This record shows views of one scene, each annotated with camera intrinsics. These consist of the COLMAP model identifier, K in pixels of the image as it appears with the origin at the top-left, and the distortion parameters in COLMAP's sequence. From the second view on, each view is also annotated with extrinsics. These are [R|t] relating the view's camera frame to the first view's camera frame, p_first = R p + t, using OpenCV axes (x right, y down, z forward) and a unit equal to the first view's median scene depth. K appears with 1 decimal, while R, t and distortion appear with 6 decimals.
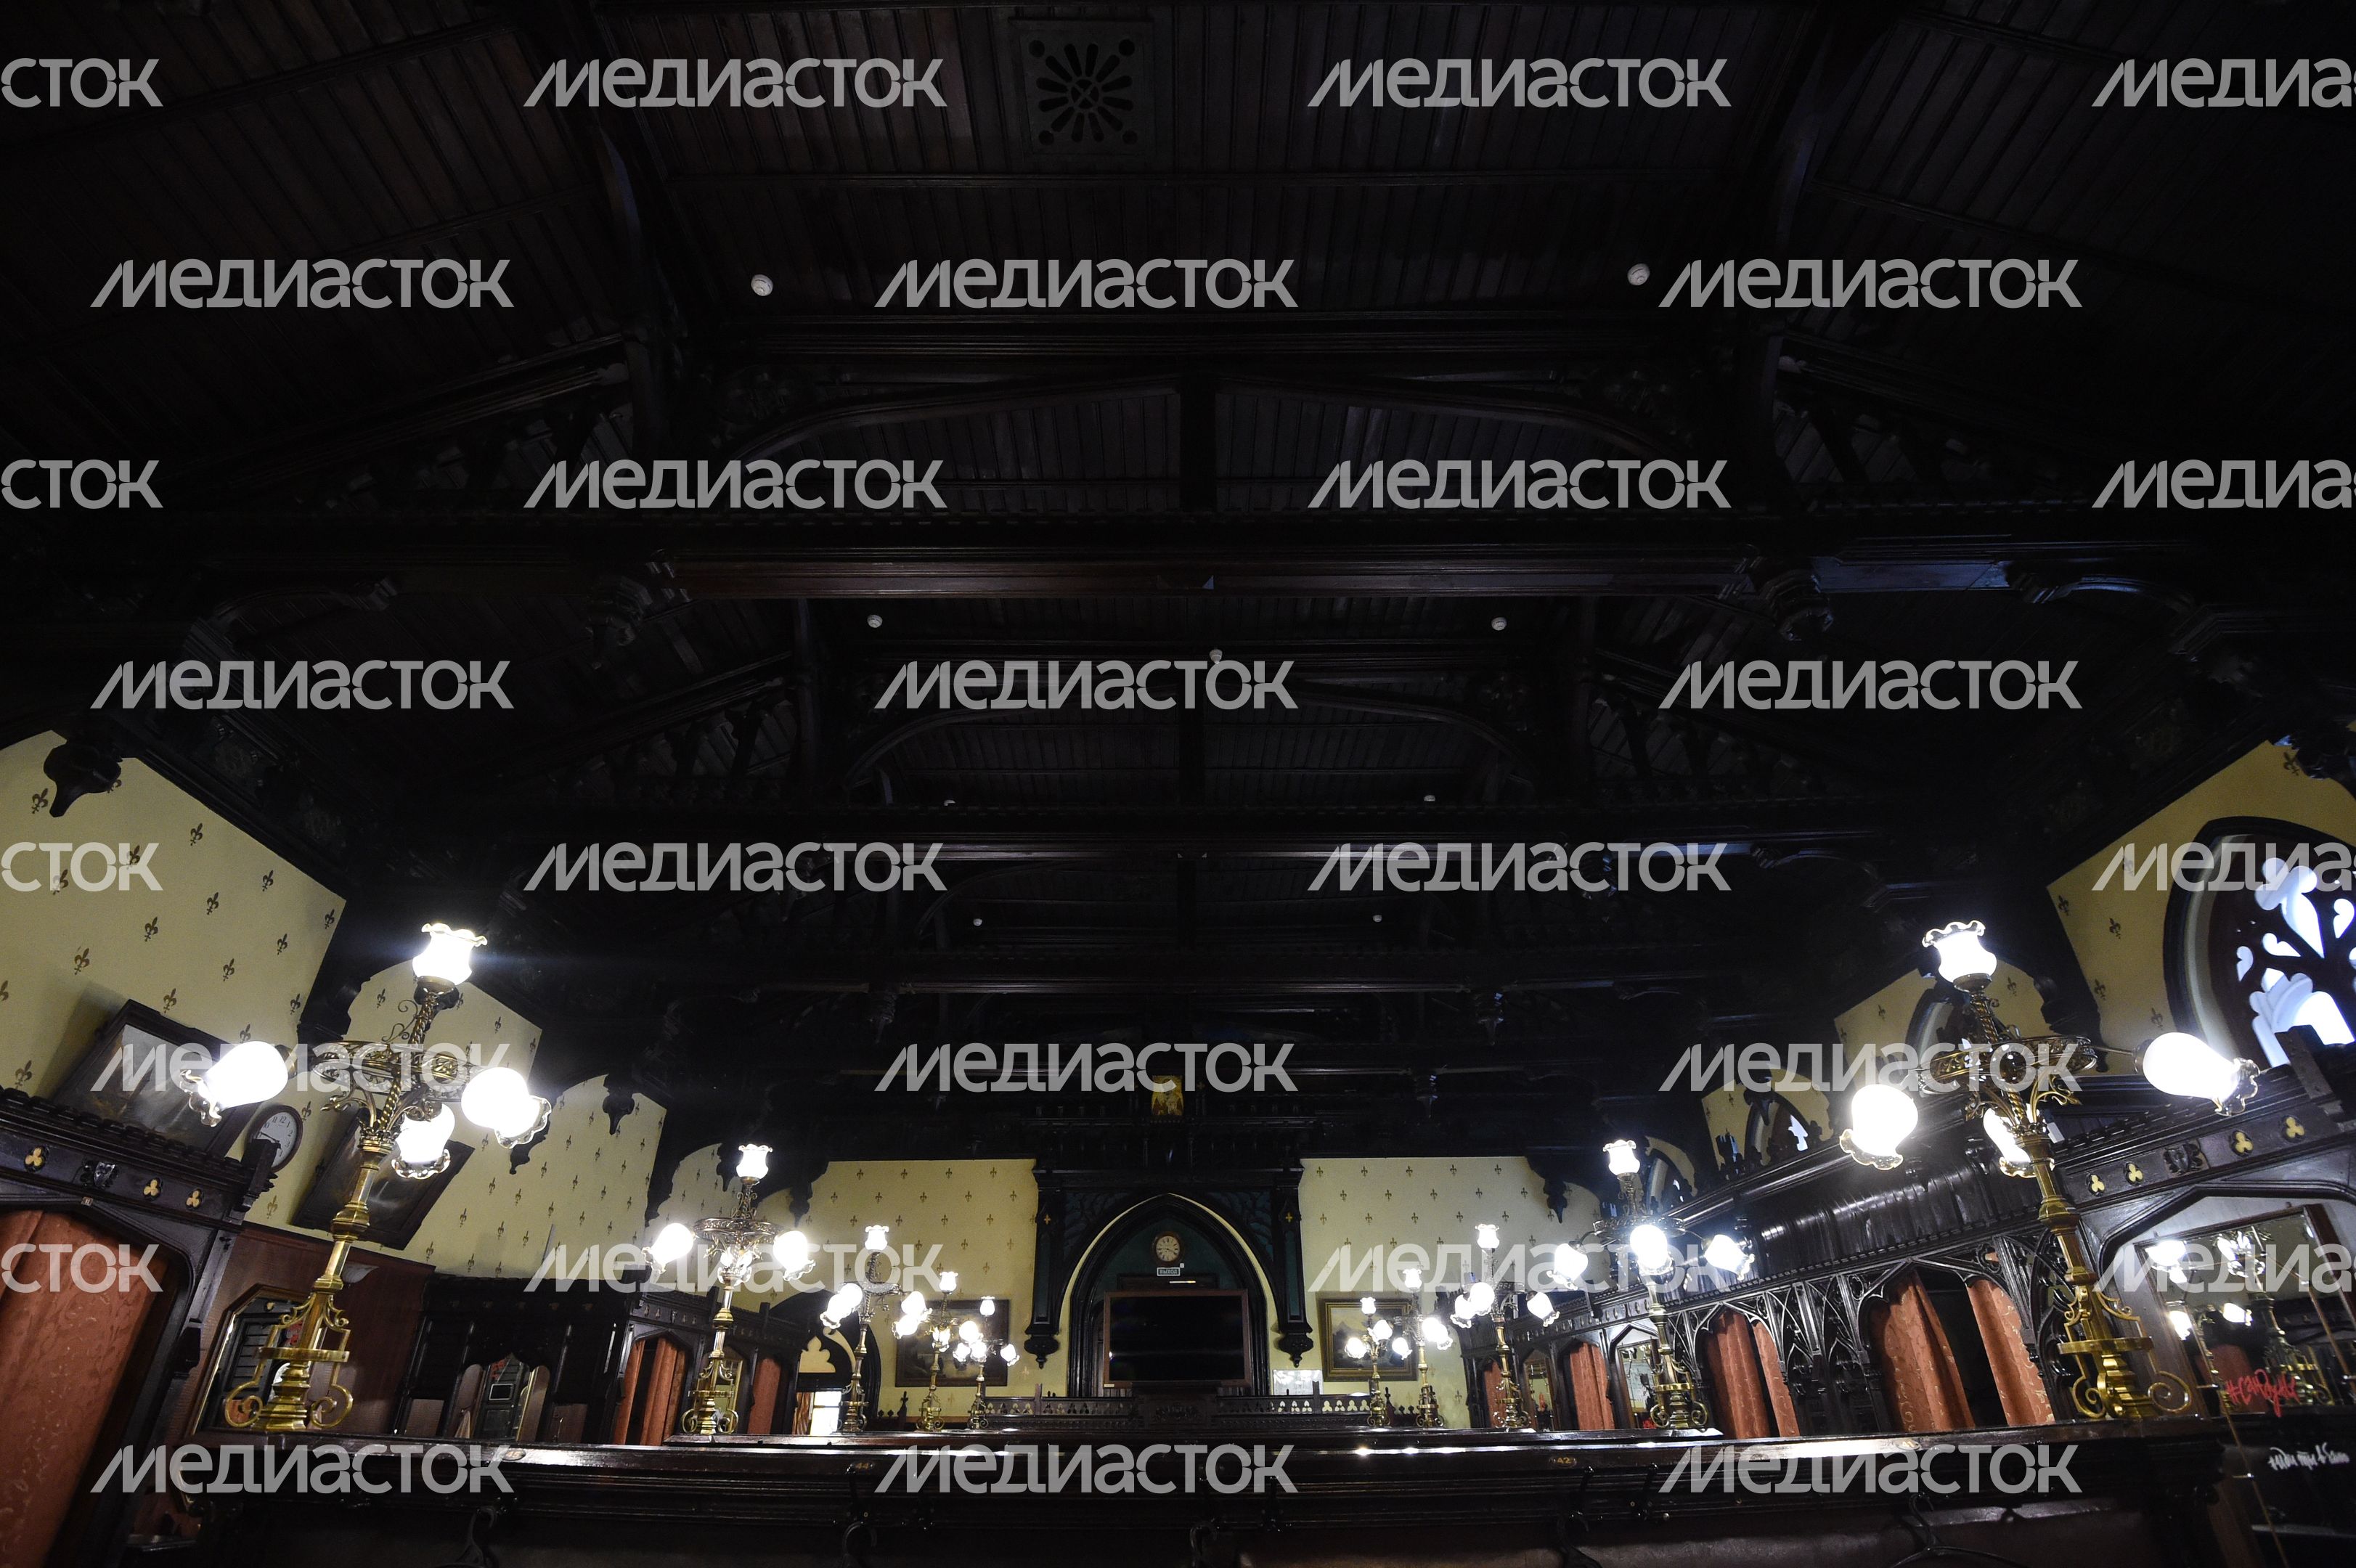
lens RADIAL K [[1104.9, 0, 1178.0], [0, 1104.9, 784.0], [0, 0, 1]] dist [-0.000457, 0.000106]
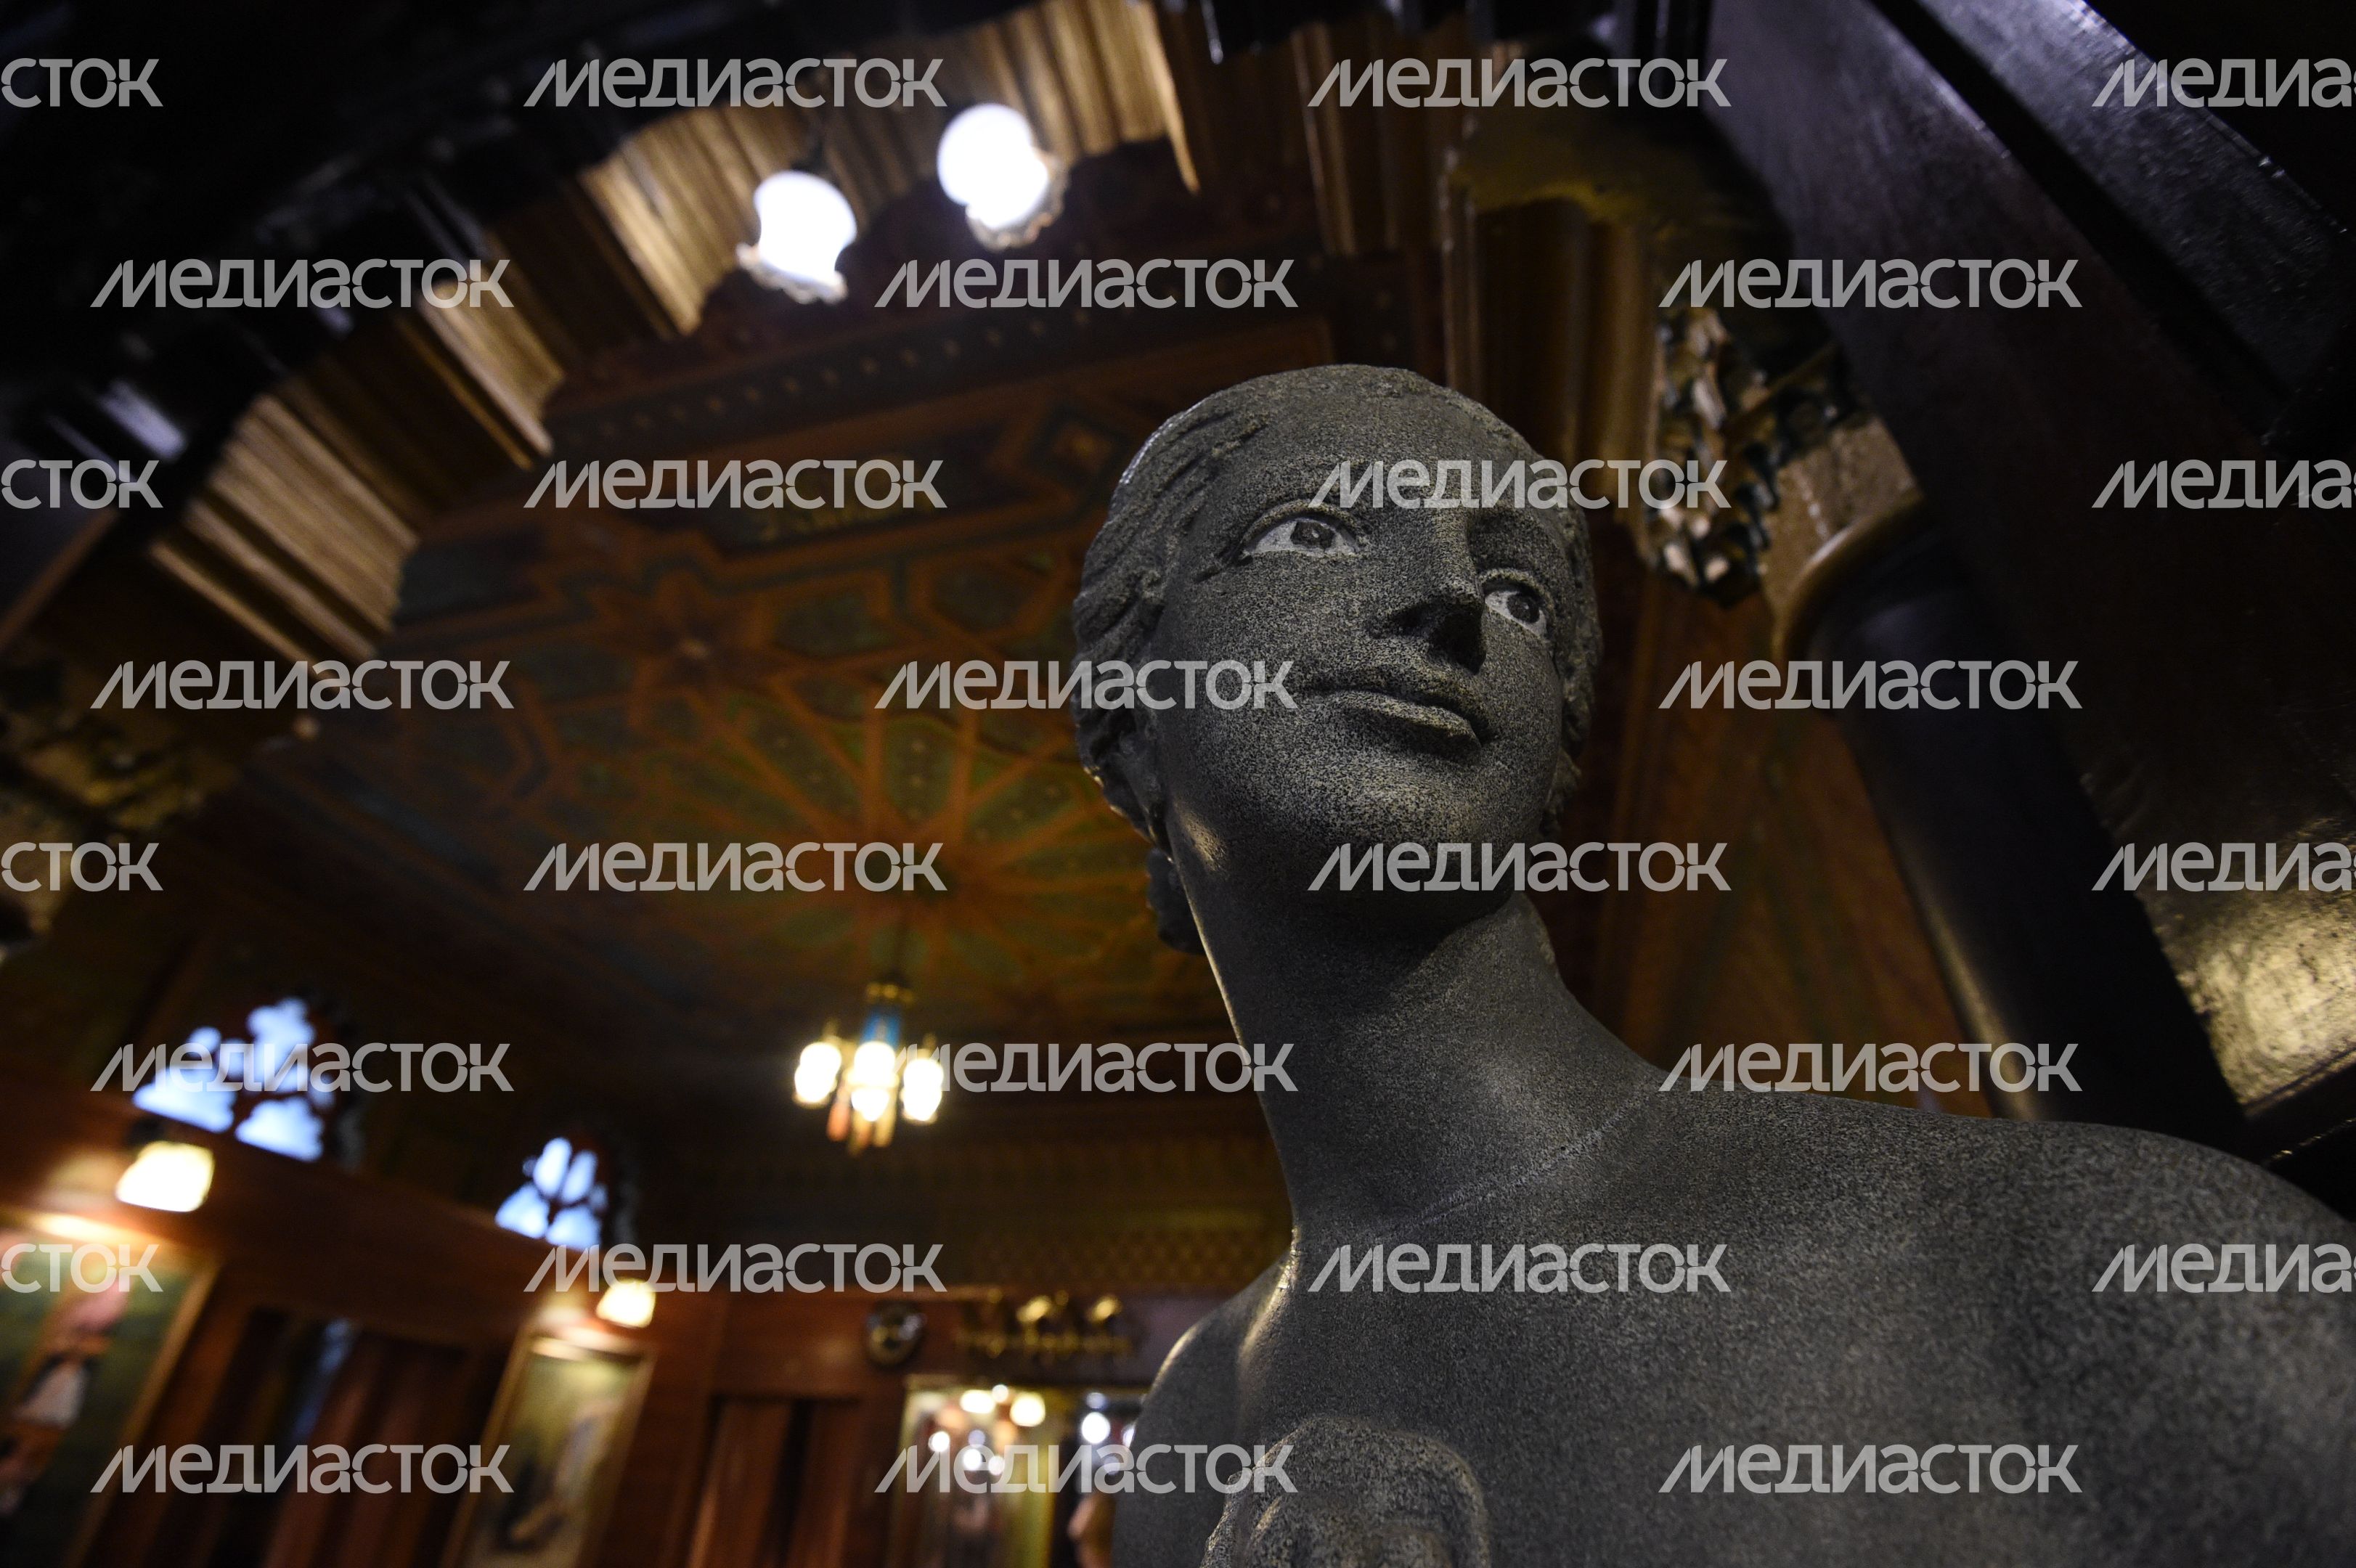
lens RADIAL K [[1104.9, 0, 1178.0], [0, 1104.9, 784.0], [0, 0, 1]] dist [-0.000457, 0.000106]
pose [[1.000000, 0.000048, 0.000035, 0.000021], [-0.000048, 1.000000, 0.000209, -0.346631], [-0.000035, -0.000209, 1.000000, 0.000063]]
